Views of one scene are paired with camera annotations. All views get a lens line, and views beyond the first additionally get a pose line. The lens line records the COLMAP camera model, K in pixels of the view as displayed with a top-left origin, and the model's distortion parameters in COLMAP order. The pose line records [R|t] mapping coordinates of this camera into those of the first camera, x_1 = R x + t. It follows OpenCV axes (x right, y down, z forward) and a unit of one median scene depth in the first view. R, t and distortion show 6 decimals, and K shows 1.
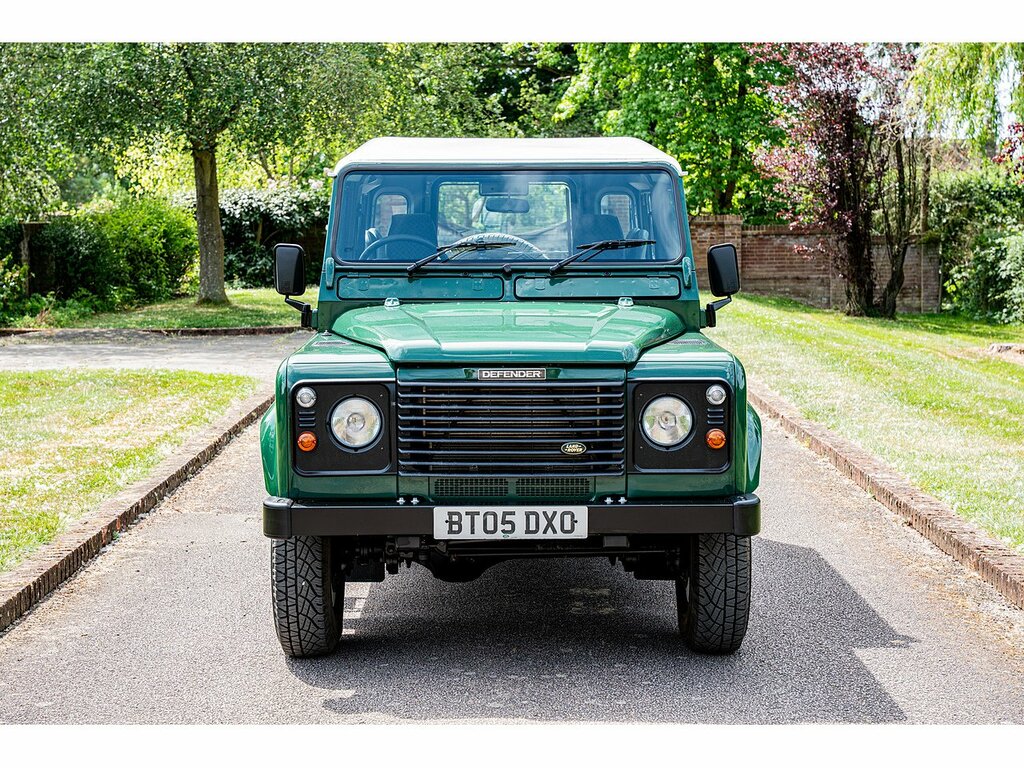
lens RADIAL K [[1905.8, 0, 513.4], [0, 1905.8, 387.1], [0, 0, 1]] dist [0.316405, 0.000000]
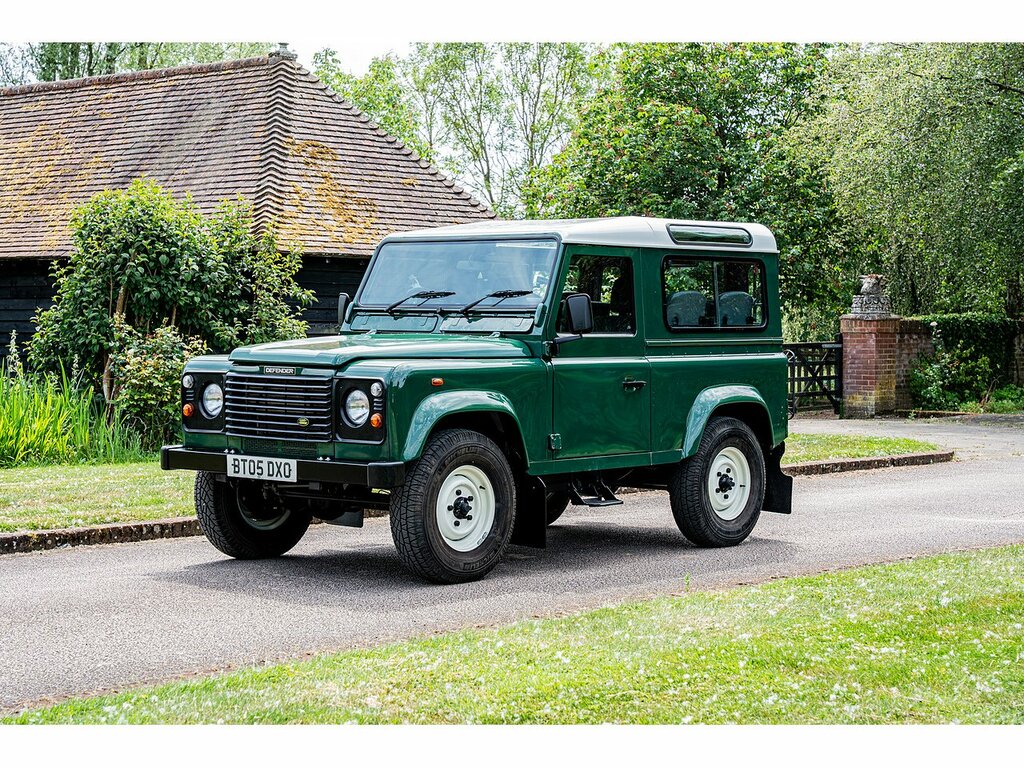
lens RADIAL K [[1905.8, 0, 515.3], [0, 1905.8, 387.3], [0, 0, 1]] dist [0.316405, 0.000000]
pose [[0.751181, 0.034913, -0.659172, 1.128208], [-0.074471, 0.996707, -0.032076, 0.040736], [0.655882, 0.073185, 0.751308, -0.005859]]
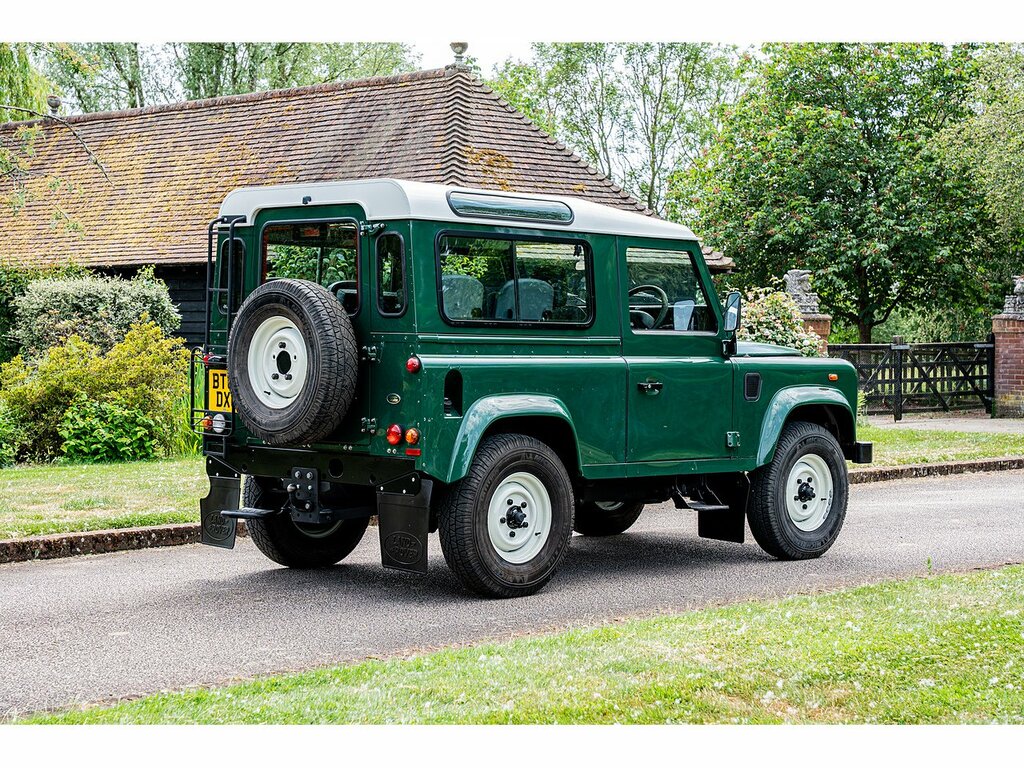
lens RADIAL K [[1905.8, 0, 516.2], [0, 1905.8, 391.7], [0, 0, 1]] dist [0.316405, 0.000000]
pose [[0.715563, 0.038498, -0.697487, 1.126390], [-0.078672, 0.996569, -0.025705, 0.056964], [0.694104, 0.073267, 0.716136, -0.182537]]
